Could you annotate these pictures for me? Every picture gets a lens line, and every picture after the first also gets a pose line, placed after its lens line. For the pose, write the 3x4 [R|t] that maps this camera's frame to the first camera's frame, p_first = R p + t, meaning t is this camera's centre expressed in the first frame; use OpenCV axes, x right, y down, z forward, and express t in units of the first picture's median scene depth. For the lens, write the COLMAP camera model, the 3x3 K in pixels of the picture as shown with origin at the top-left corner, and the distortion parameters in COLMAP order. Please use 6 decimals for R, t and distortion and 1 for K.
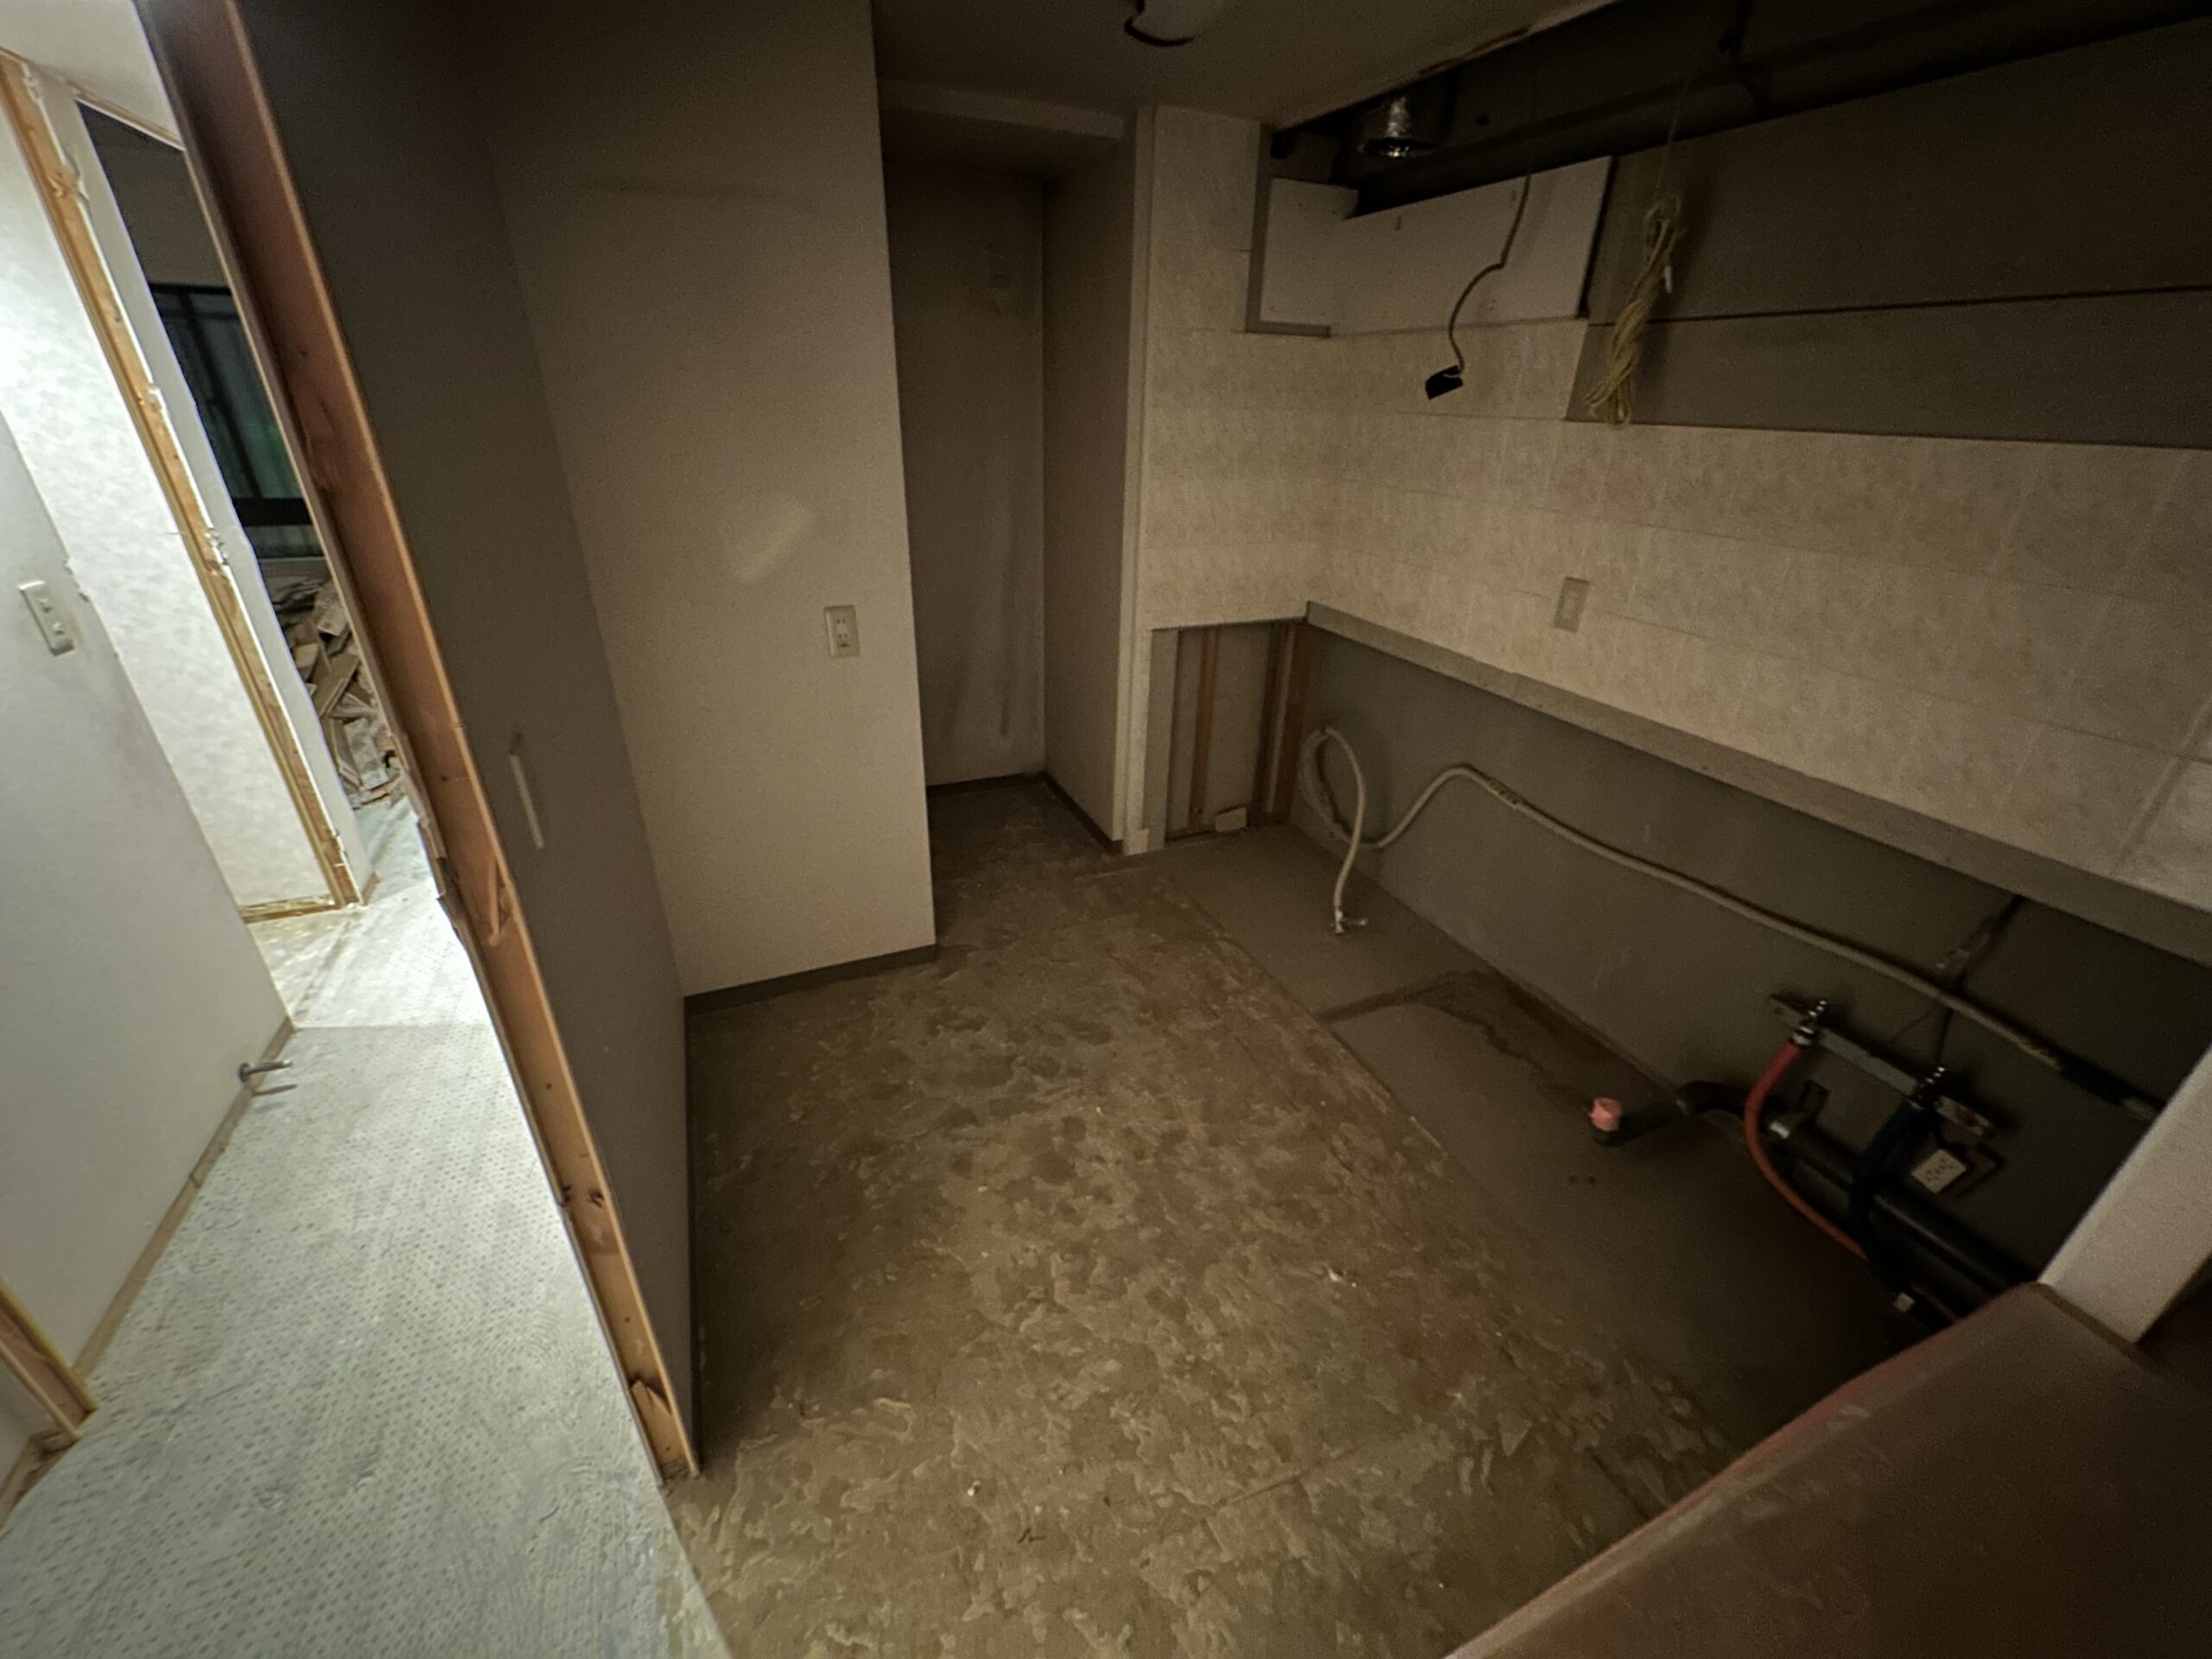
lens RADIAL K [[879.8, 0, 1096.1], [0, 879.8, 823.5], [0, 0, 1]] dist [-0.005863, 0.000339]
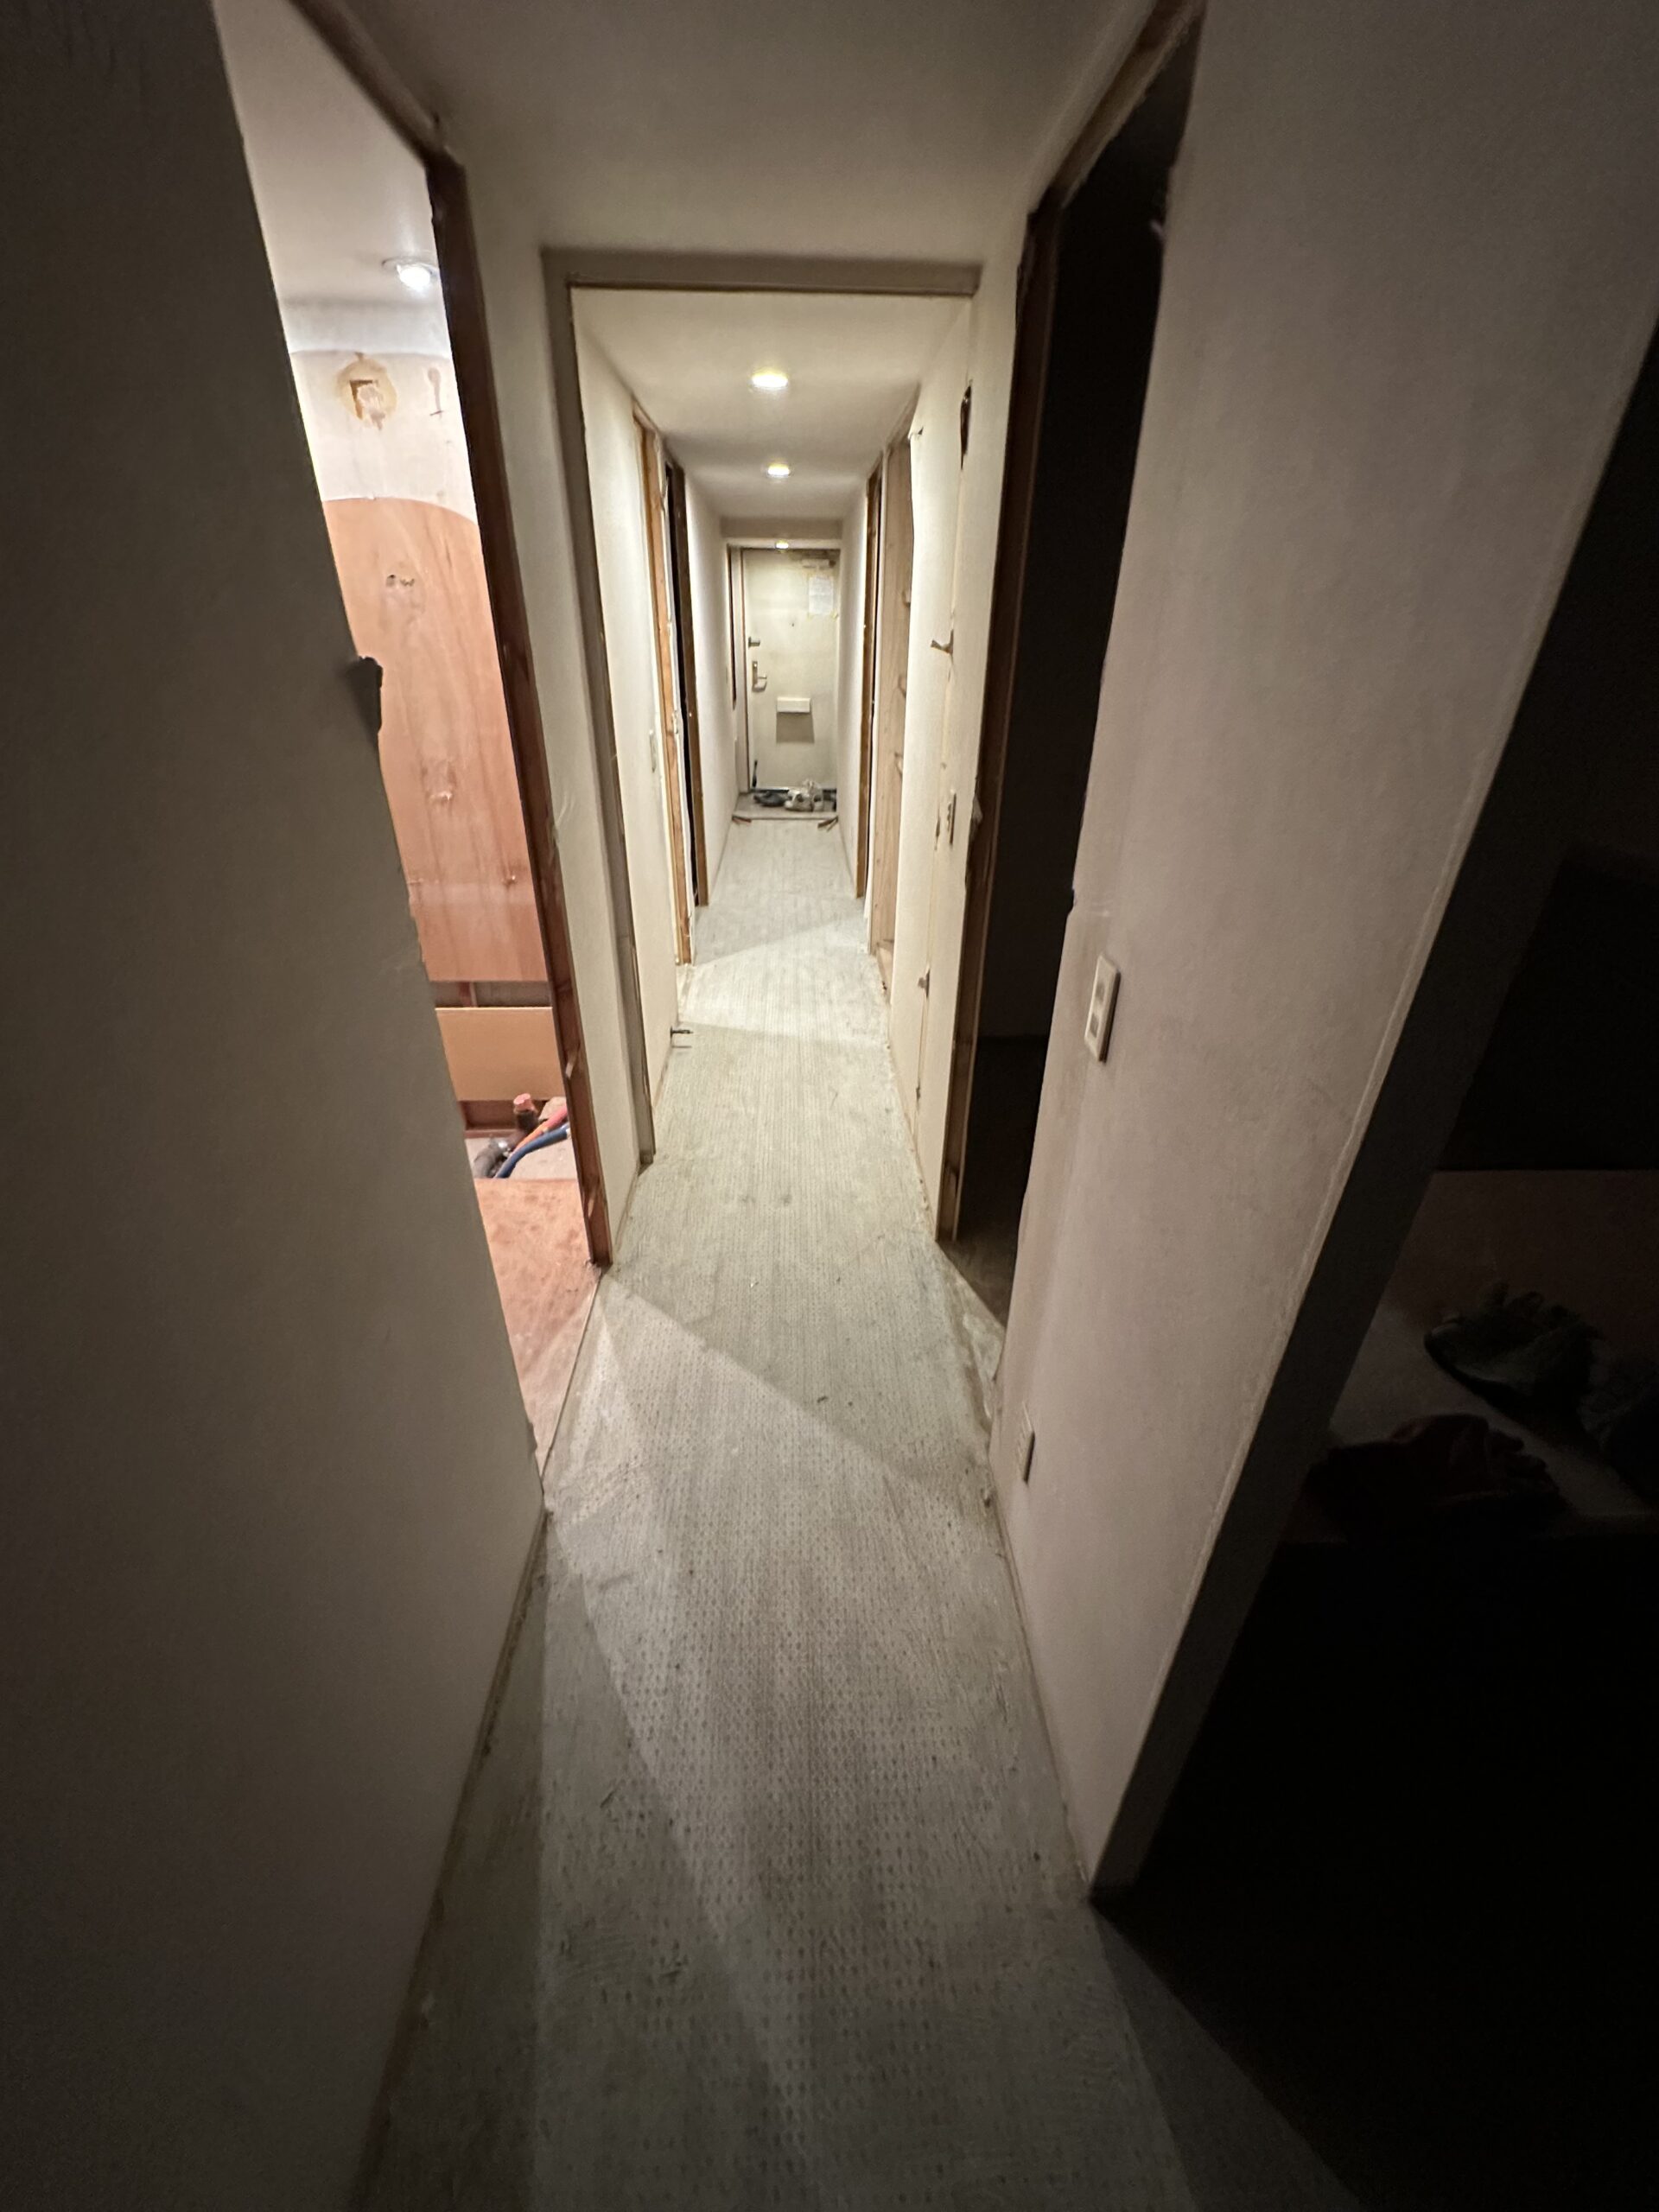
lens RADIAL K [[879.8, 0, 832.0], [0, 879.8, 1105.9], [0, 0, 1]] dist [-0.005863, 0.000339]
pose [[0.936643, 0.156805, -0.313228, -0.101606], [-0.139766, 0.987242, 0.076282, 0.222271], [0.321193, -0.027670, 0.946609, -0.473675]]
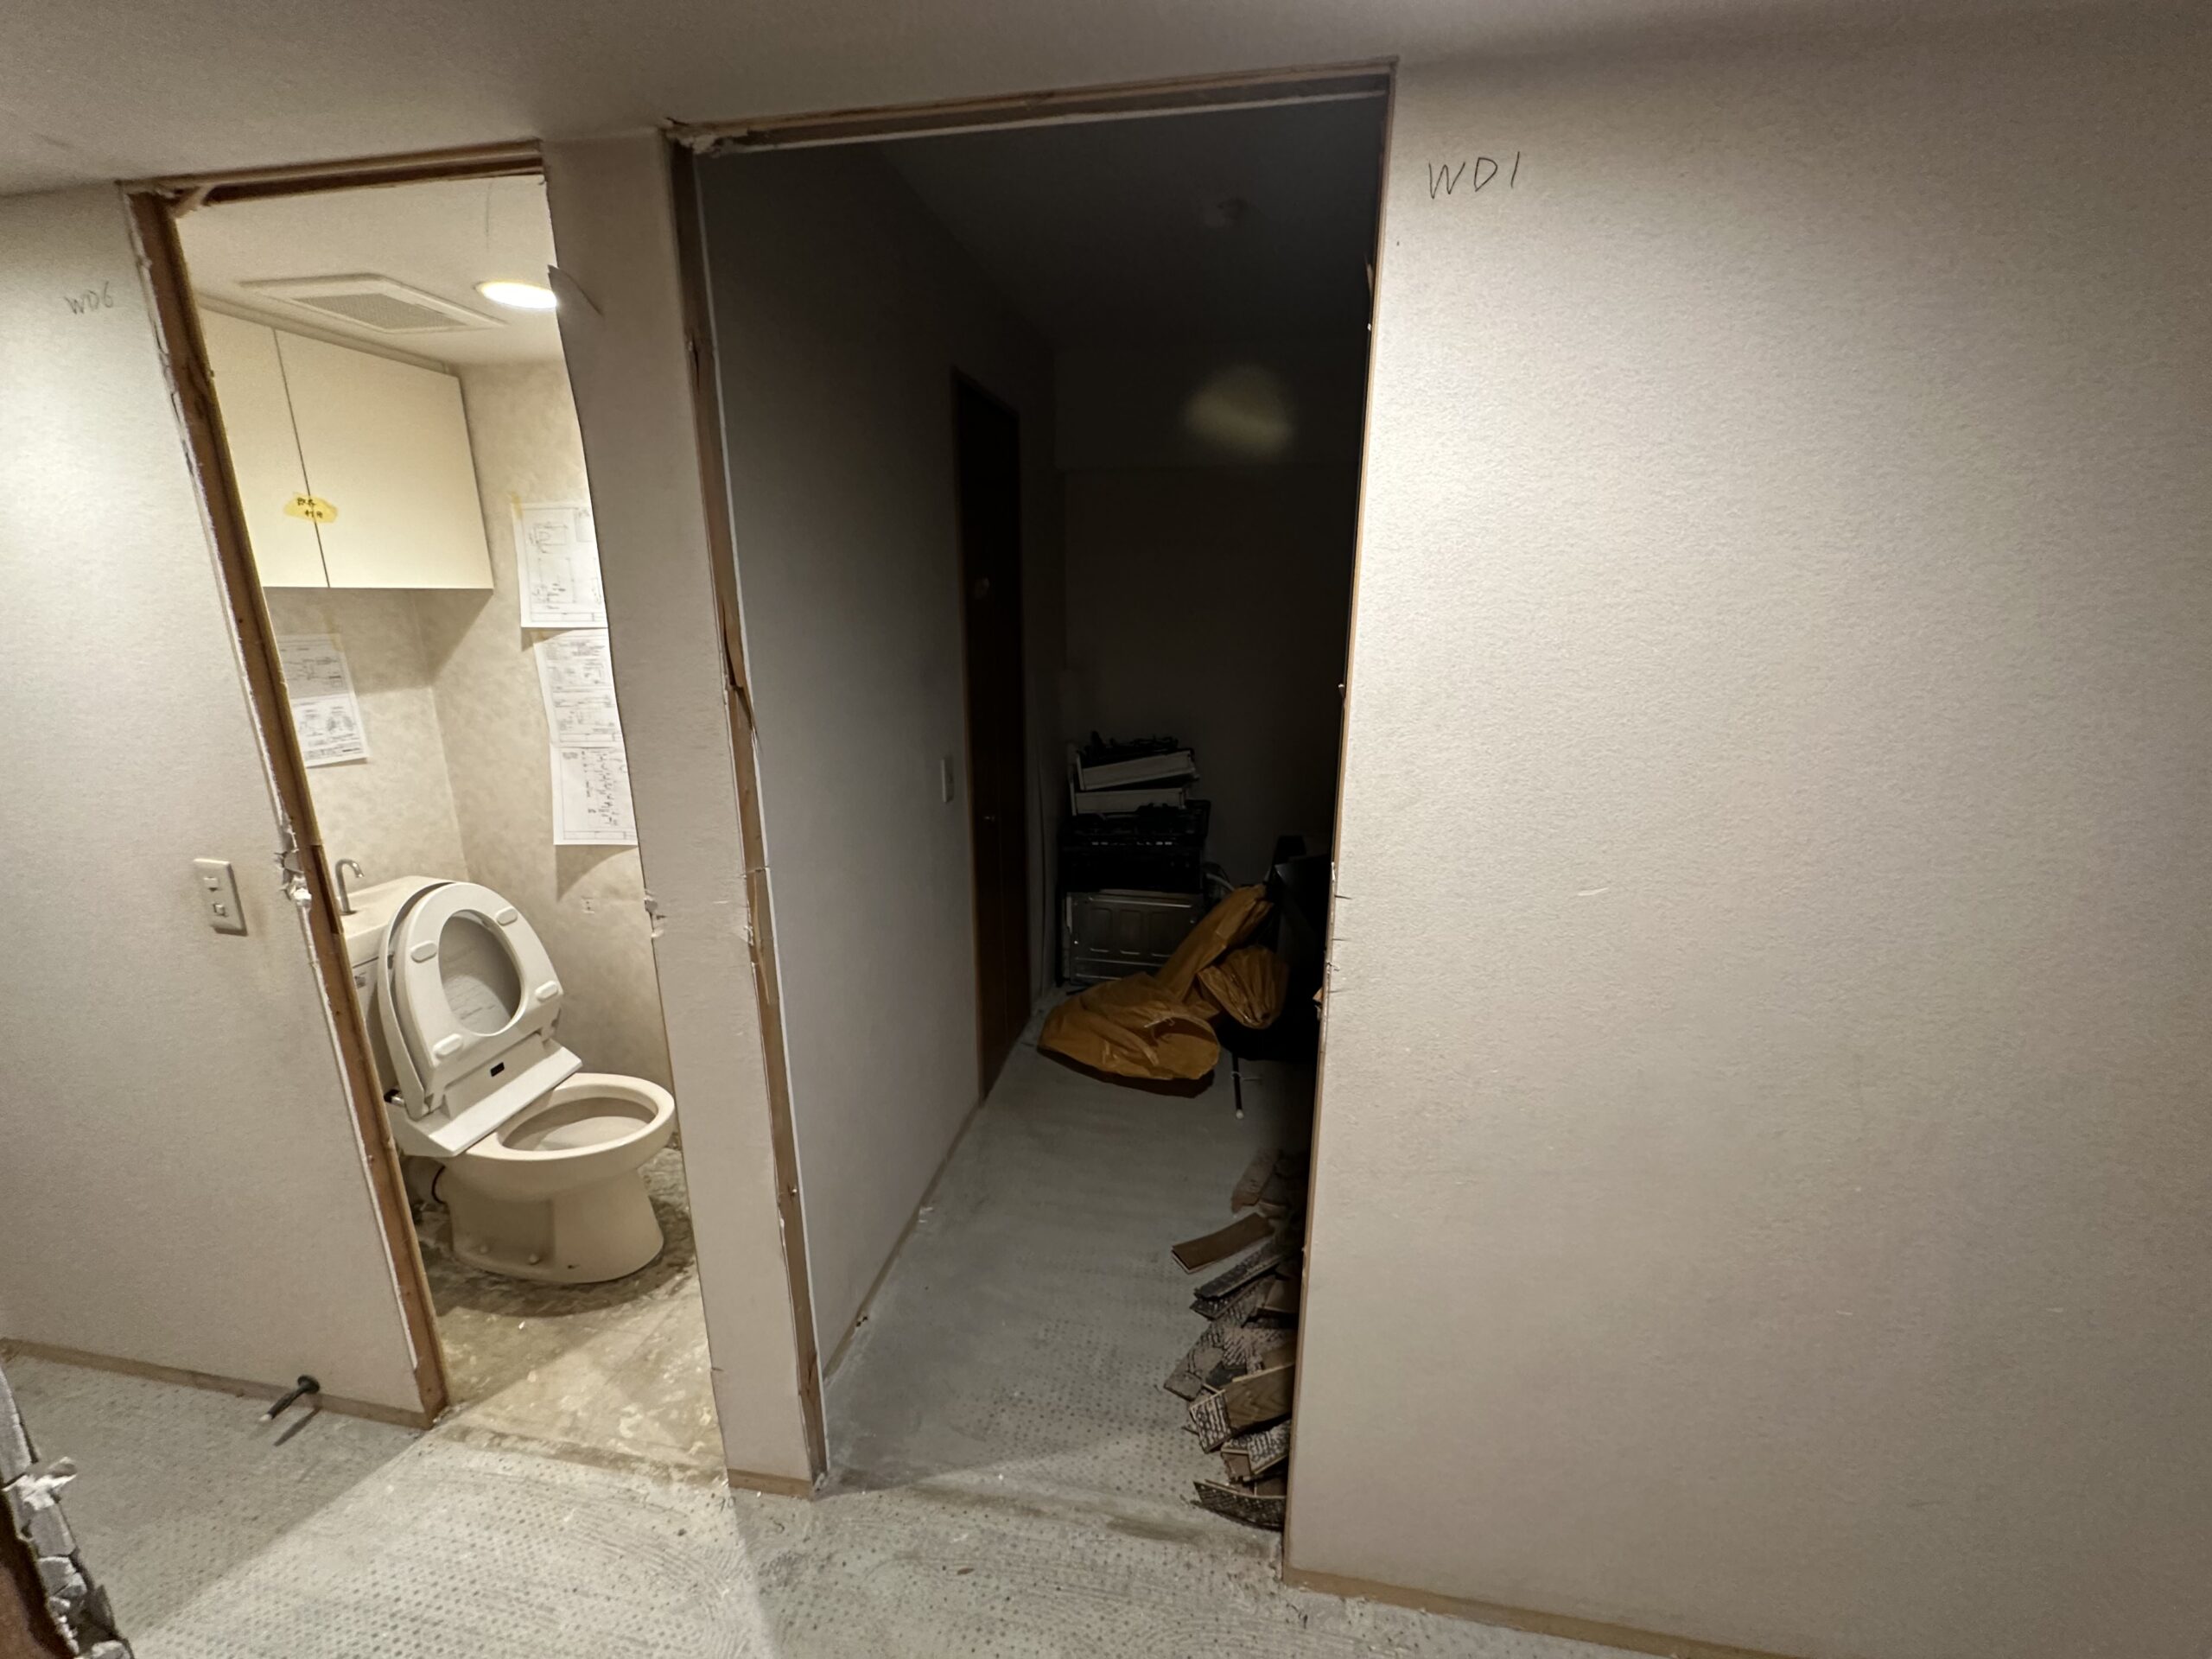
lens RADIAL K [[879.8, 0, 1103.3], [0, 879.8, 830.6], [0, 0, 1]] dist [-0.005863, 0.000339]
pose [[-0.541074, 0.188534, -0.819569, -0.649806], [-0.382684, 0.812604, 0.439577, -0.696831], [0.748860, 0.551480, -0.367530, 1.317939]]
